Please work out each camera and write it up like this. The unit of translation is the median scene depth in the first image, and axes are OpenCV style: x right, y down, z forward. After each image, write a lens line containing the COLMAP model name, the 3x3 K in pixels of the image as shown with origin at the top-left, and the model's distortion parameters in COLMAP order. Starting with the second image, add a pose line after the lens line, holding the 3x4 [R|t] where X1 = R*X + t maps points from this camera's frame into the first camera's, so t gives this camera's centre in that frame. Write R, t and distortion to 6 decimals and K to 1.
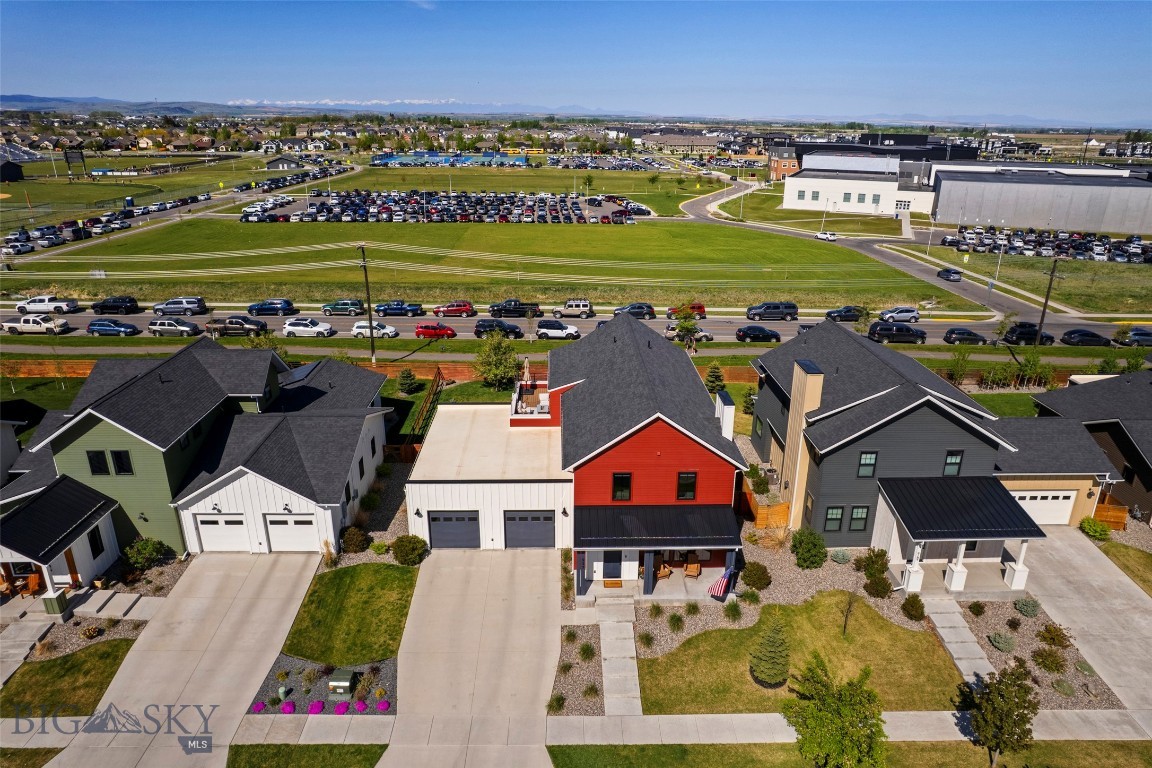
lens RADIAL K [[742.5, 0, 578.7], [0, 742.5, 389.3], [0, 0, 1]] dist [-0.060036, 0.050518]
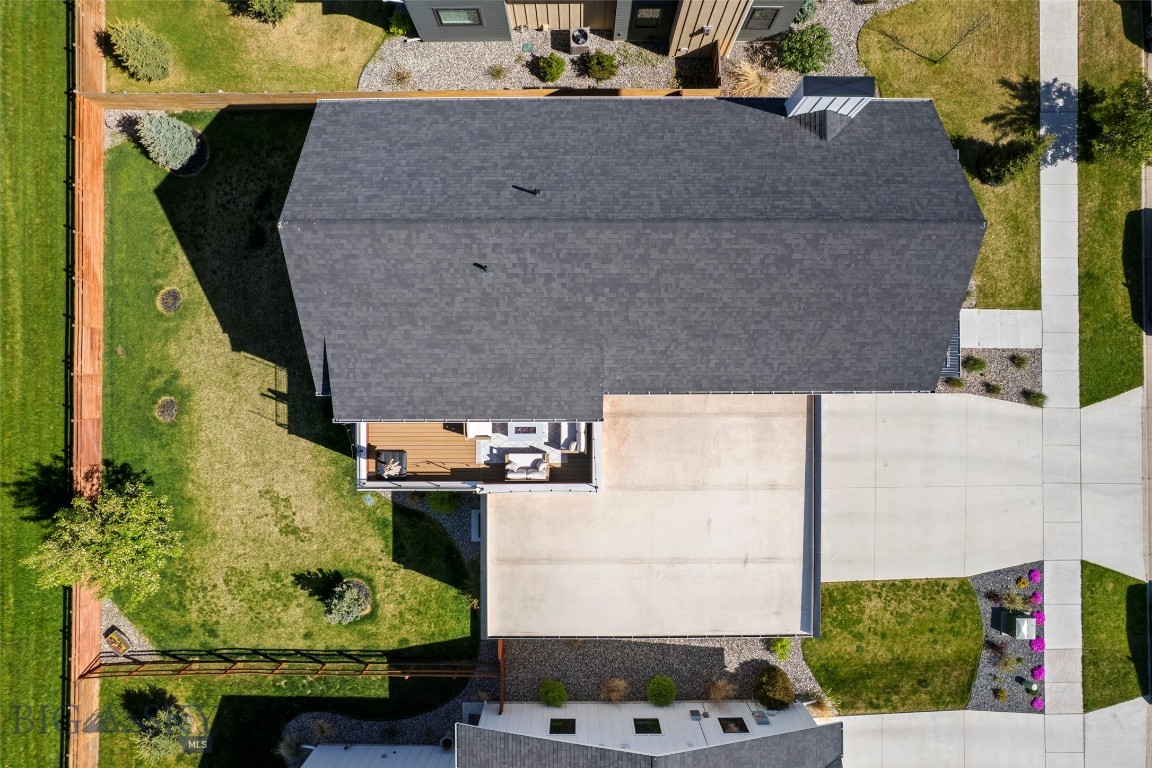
lens RADIAL K [[742.5, 0, 567.0], [0, 742.5, 385.5], [0, 0, 1]] dist [-0.060036, 0.050518]
pose [[0.022822, -0.999701, -0.008806, -0.015896], [0.357328, -0.000070, 0.933979, -0.567351], [-0.933700, -0.024462, 0.357220, 1.016926]]
